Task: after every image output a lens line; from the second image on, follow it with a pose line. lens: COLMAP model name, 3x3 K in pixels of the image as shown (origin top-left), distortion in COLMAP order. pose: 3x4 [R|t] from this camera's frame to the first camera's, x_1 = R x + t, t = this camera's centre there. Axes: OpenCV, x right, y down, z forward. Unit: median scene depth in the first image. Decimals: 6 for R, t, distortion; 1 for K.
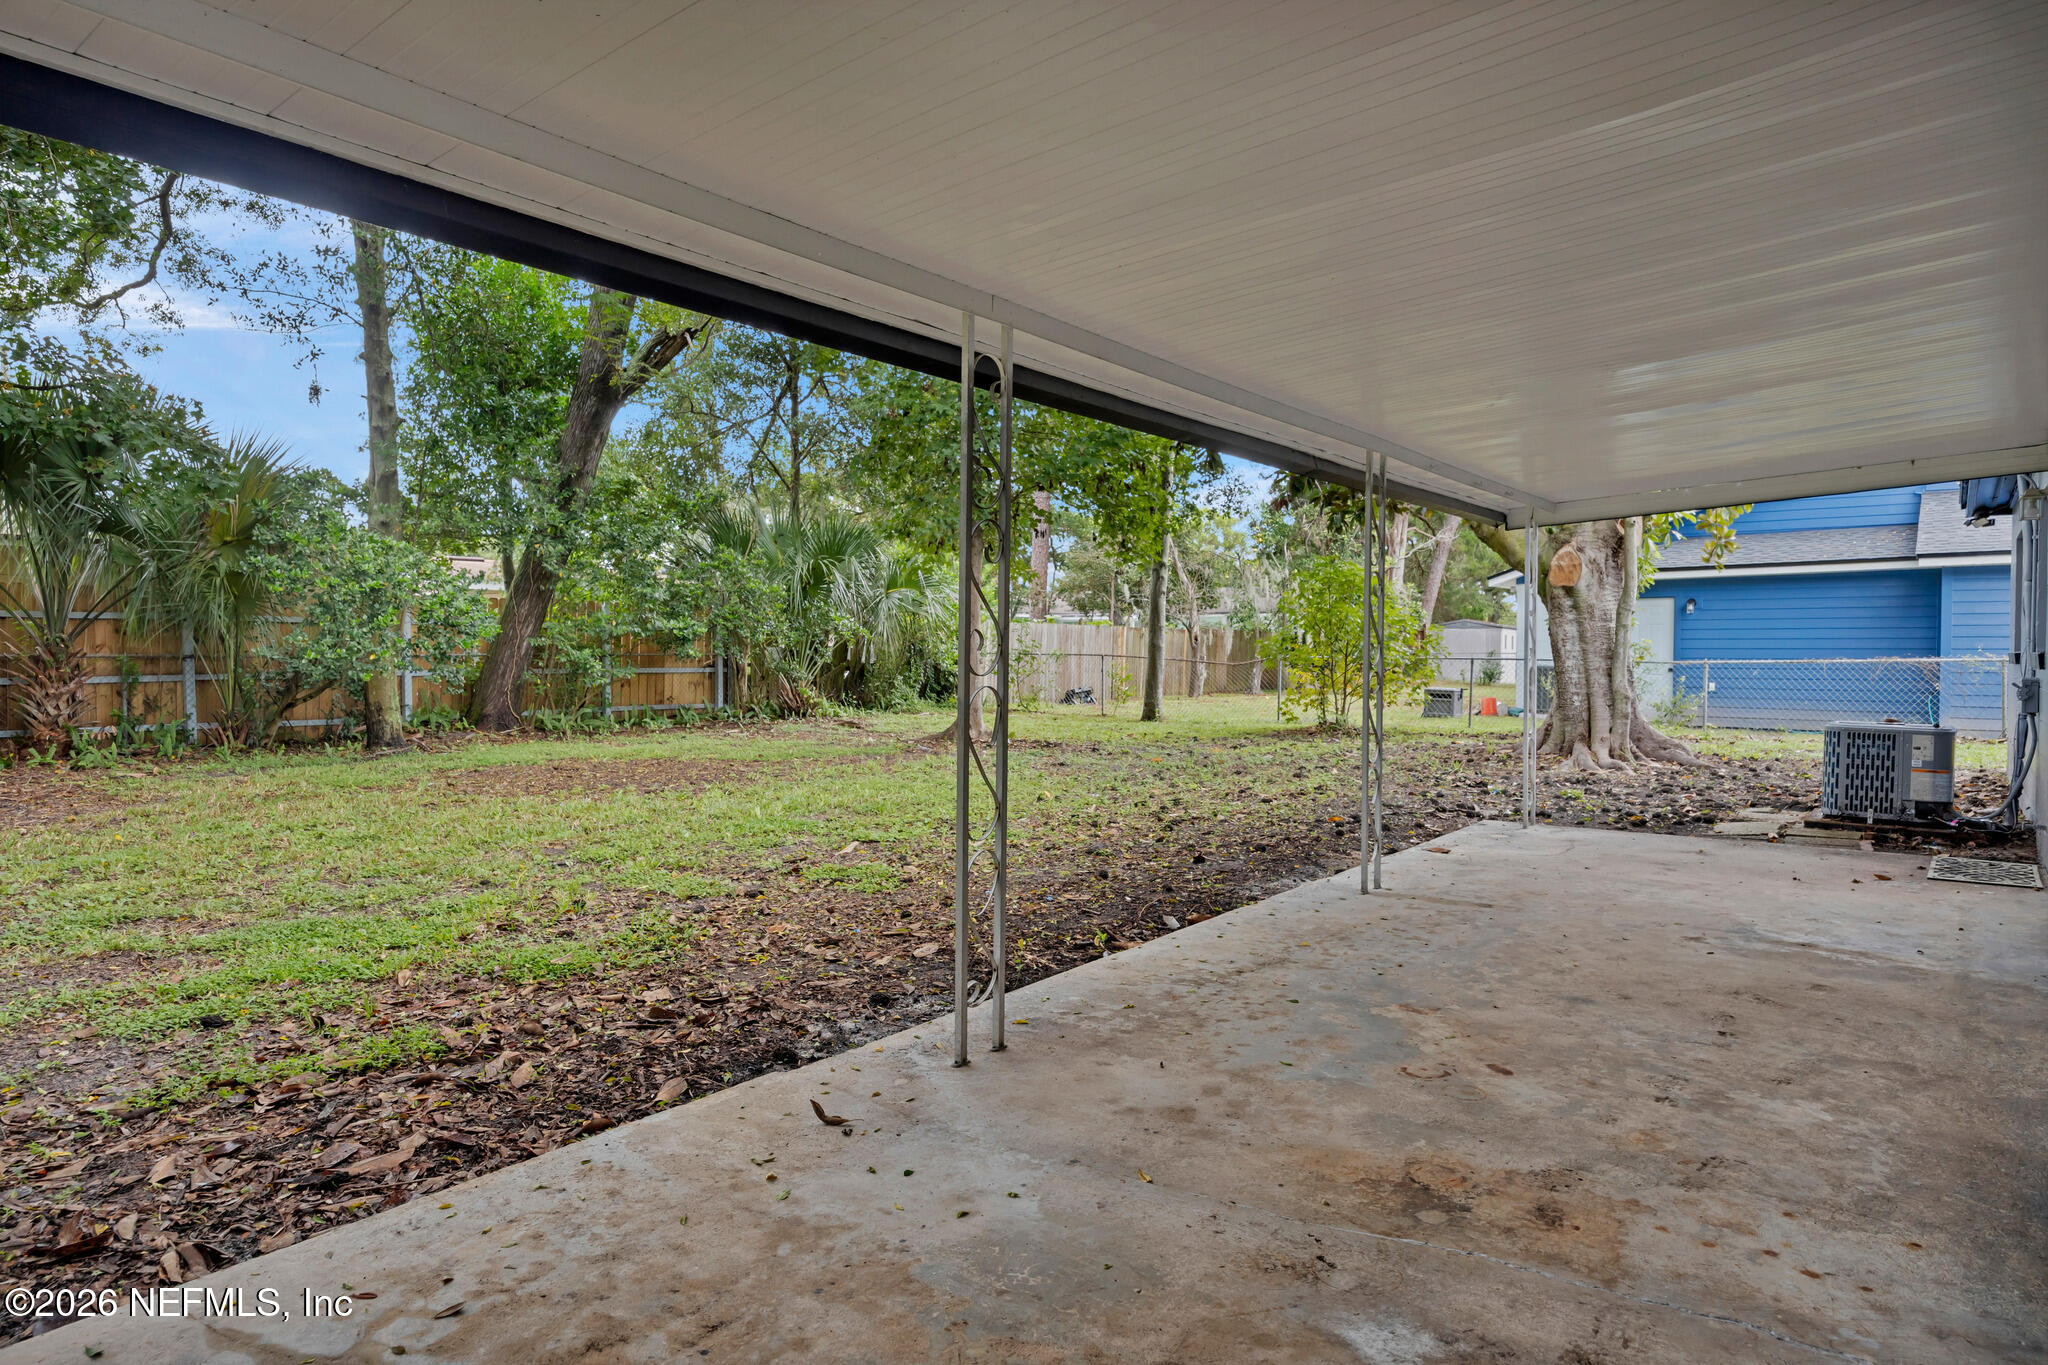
lens RADIAL K [[1220.9, 0, 1021.6], [0, 1220.9, 677.9], [0, 0, 1]] dist [0.009214, -0.000192]
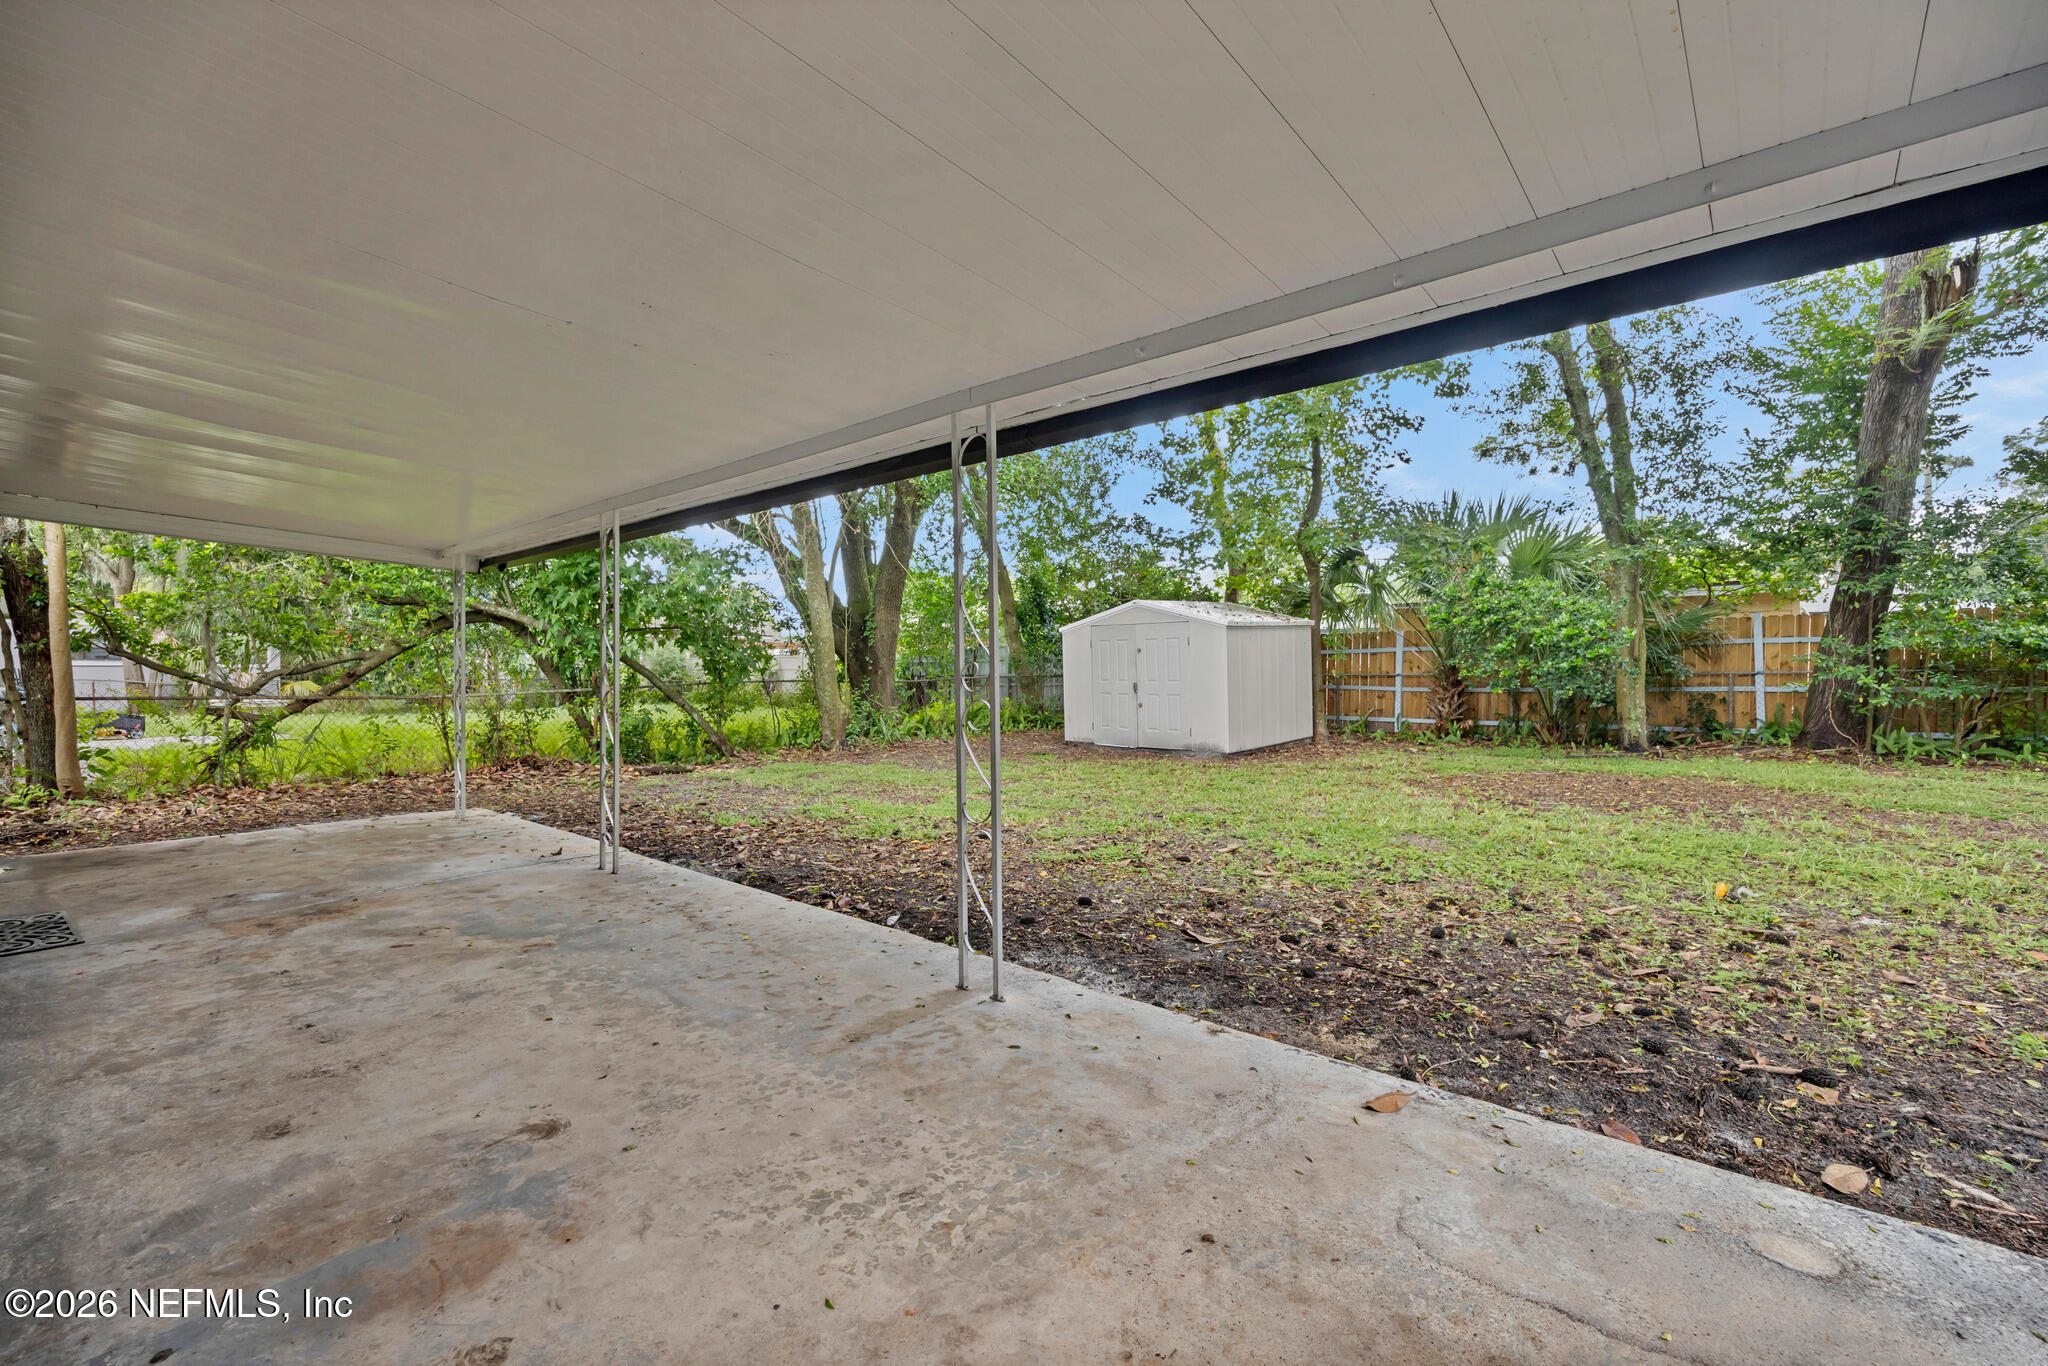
lens RADIAL K [[866.3, 0, 1021.2], [0, 866.3, 684.4], [0, 0, 1]] dist [-0.013161, 0.000159]
pose [[-0.068271, 0.005142, -0.997654, 1.277374], [-0.009418, 0.999939, 0.005798, -0.021583], [0.997622, 0.009792, -0.068219, 1.669038]]
